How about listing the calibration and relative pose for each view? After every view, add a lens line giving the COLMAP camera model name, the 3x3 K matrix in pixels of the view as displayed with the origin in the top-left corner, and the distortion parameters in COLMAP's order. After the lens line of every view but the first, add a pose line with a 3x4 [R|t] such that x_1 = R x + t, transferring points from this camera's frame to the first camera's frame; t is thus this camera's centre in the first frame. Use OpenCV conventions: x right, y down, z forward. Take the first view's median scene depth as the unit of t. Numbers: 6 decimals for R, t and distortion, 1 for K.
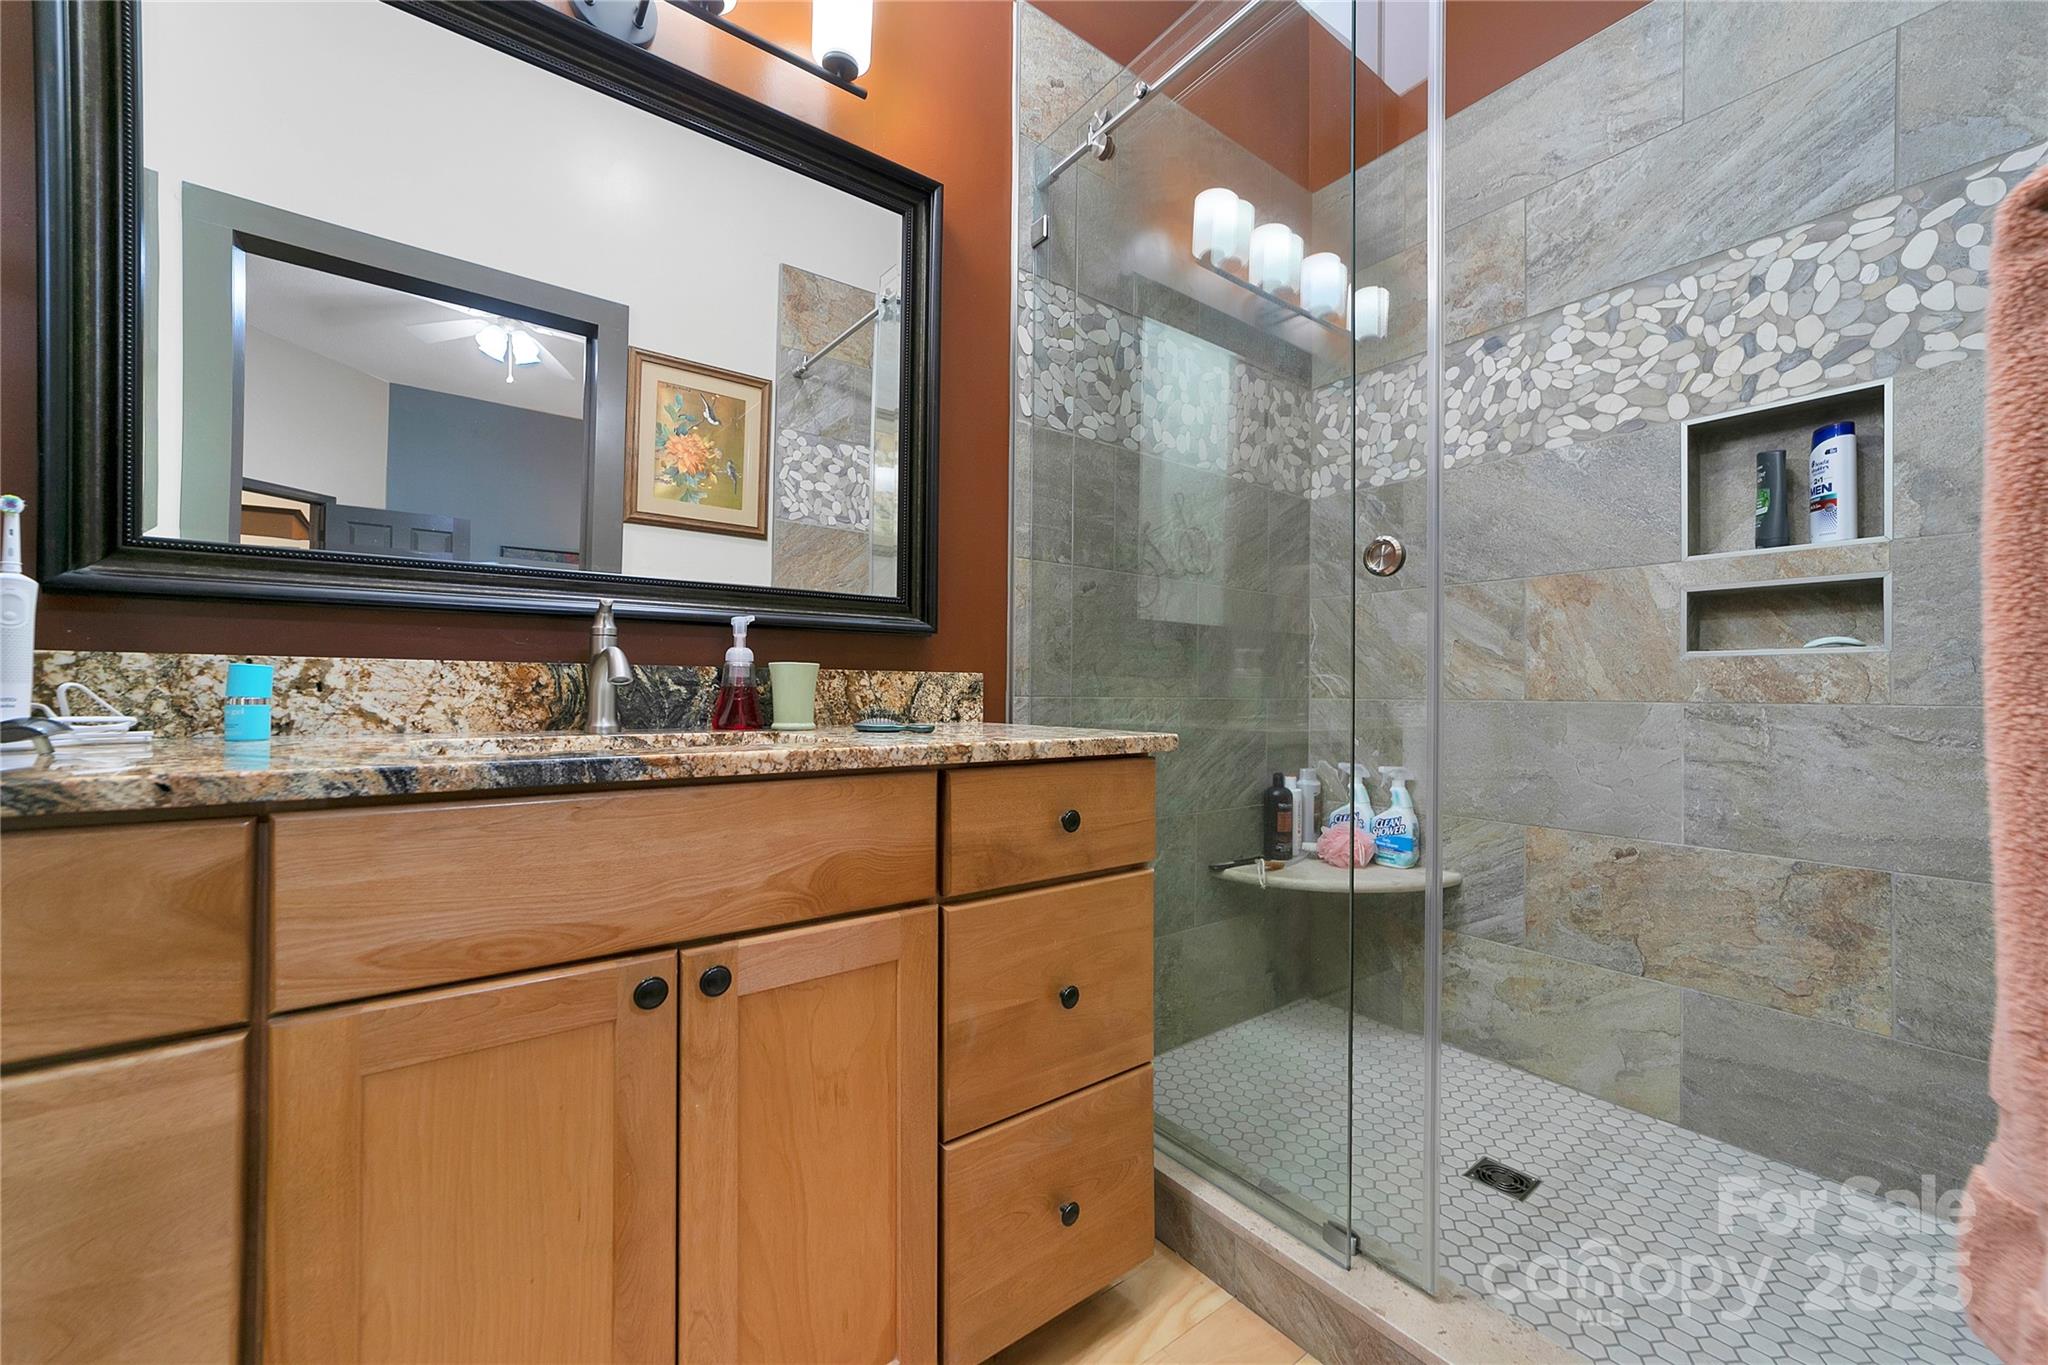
lens RADIAL K [[780.8, 0, 1027.2], [0, 780.8, 685.5], [0, 0, 1]] dist [-0.024147, 0.008255]
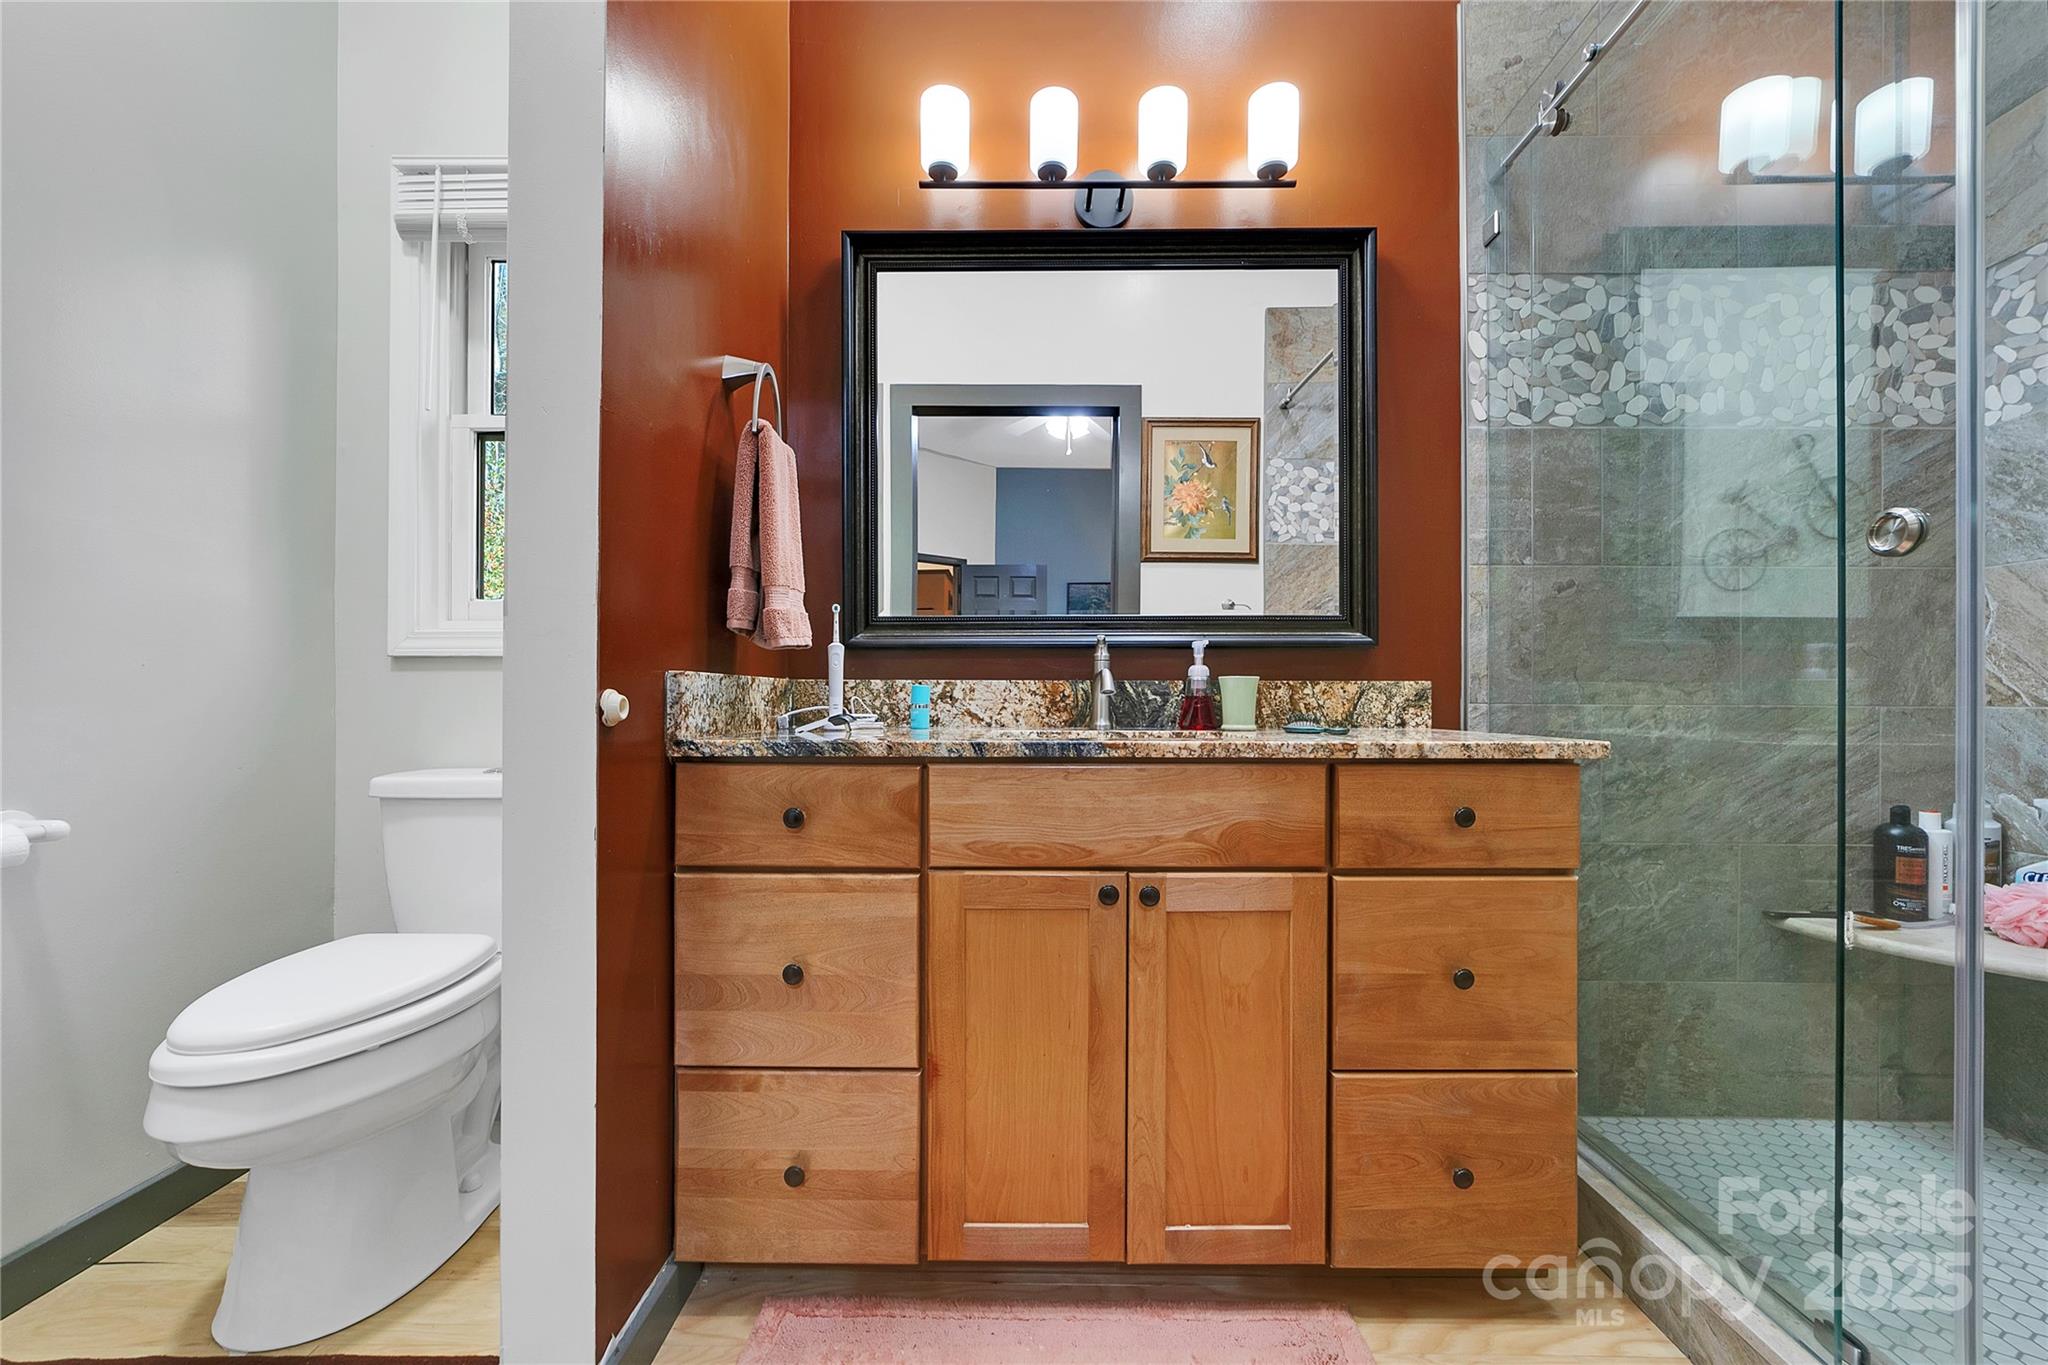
lens RADIAL K [[777.8, 0, 1030.1], [0, 777.8, 719.0], [0, 0, 1]] dist [0.000476, 0.008363]
pose [[0.792590, 0.011051, -0.609655, 0.169575], [0.008322, 0.999547, 0.028937, 0.000162], [0.609698, -0.028009, 0.792139, -0.160887]]
